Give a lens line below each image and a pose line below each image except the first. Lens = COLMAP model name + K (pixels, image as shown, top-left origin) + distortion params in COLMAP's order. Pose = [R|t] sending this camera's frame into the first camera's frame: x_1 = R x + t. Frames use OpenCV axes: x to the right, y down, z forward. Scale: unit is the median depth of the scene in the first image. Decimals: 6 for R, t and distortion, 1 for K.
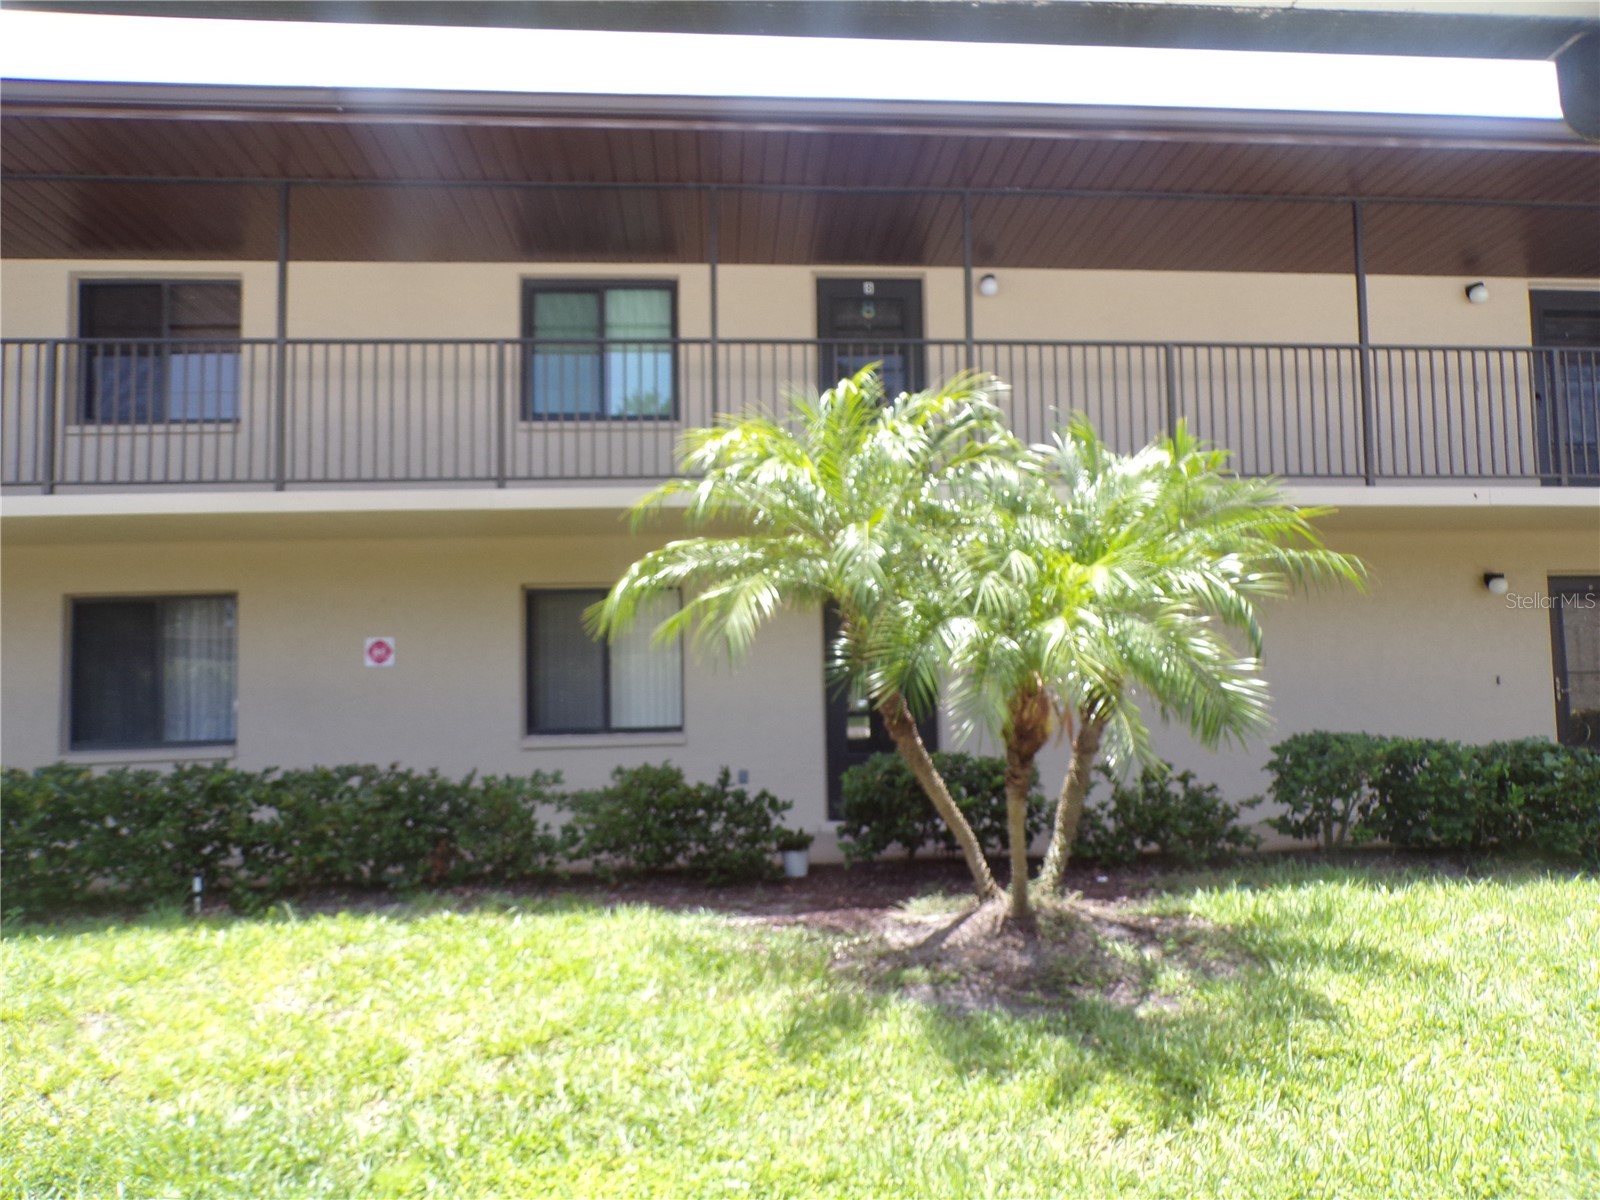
lens RADIAL K [[1104.4, 0, 800.5], [0, 1104.4, 638.2], [0, 0, 1]] dist [-0.060754, 0.042804]
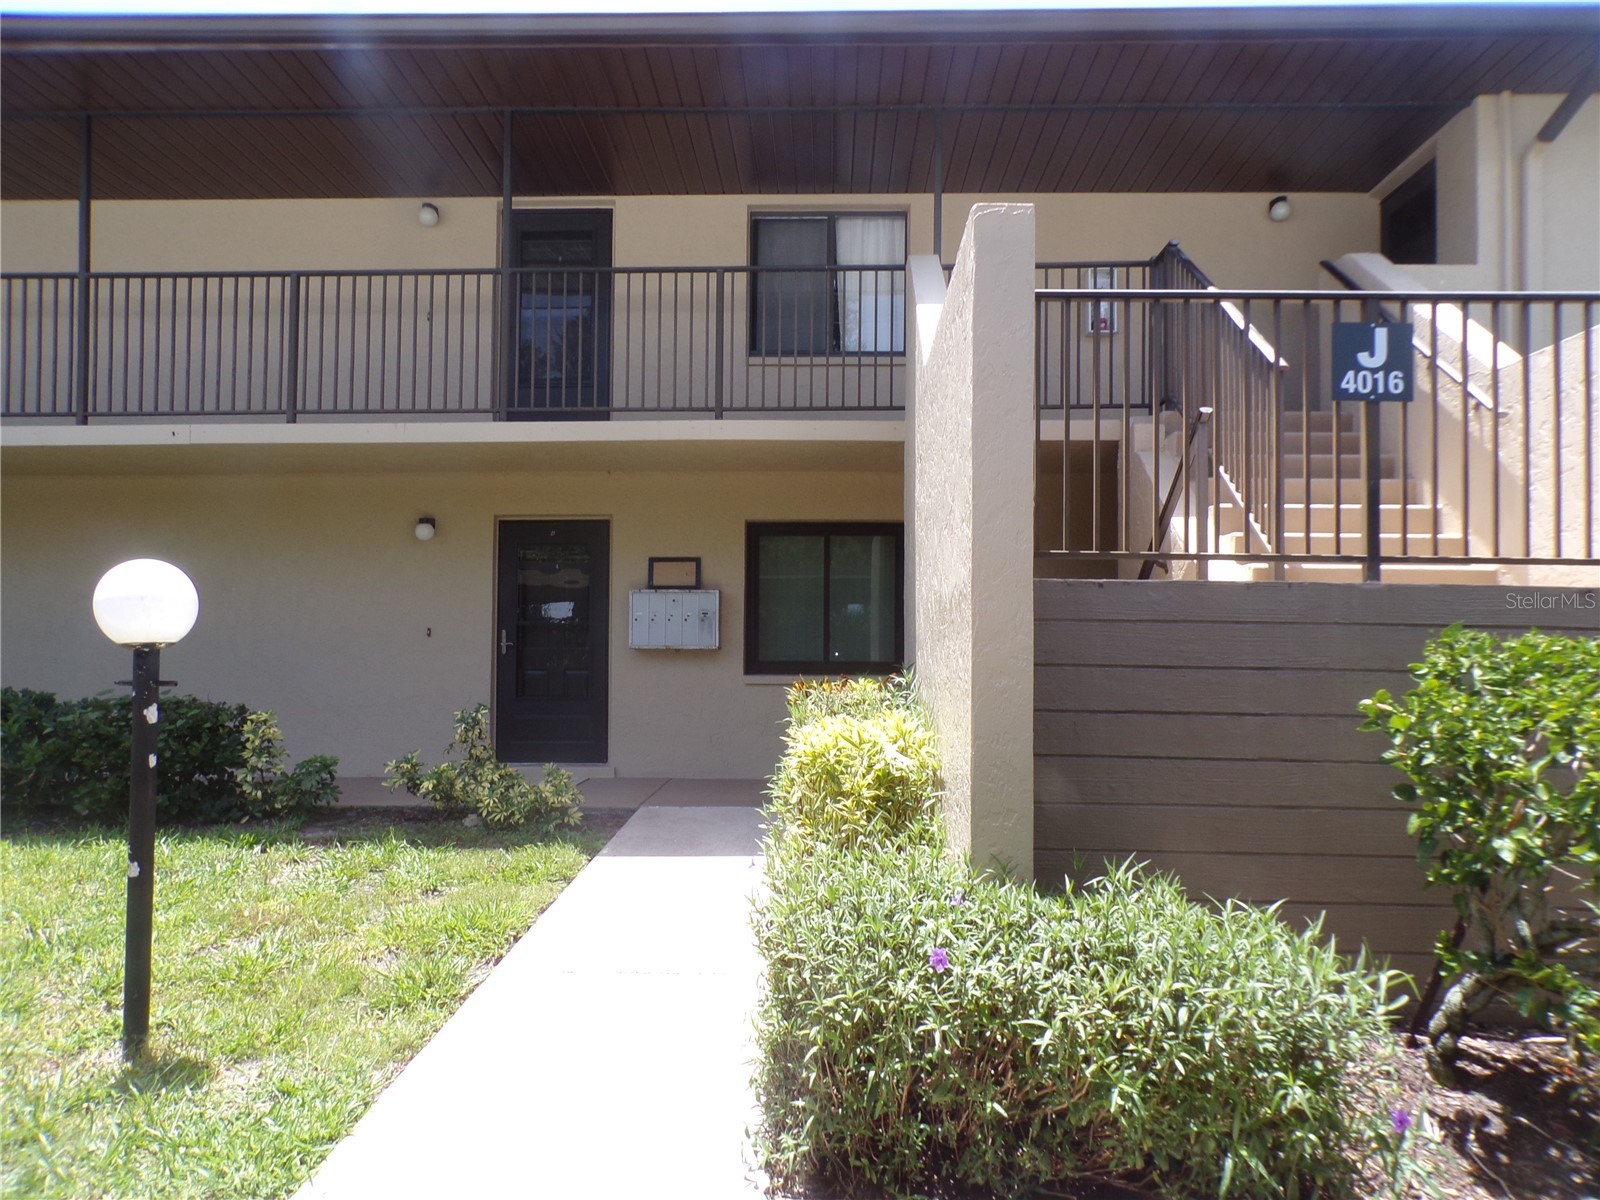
lens RADIAL K [[1100.7, 0, 804.9], [0, 1100.7, 609.6], [0, 0, 1]] dist [0.013989, 0.001786]
pose [[0.994296, 0.013442, -0.105804, 0.891108], [-0.009520, 0.999252, 0.037494, -0.014714], [0.106229, -0.036273, 0.993680, 0.072536]]
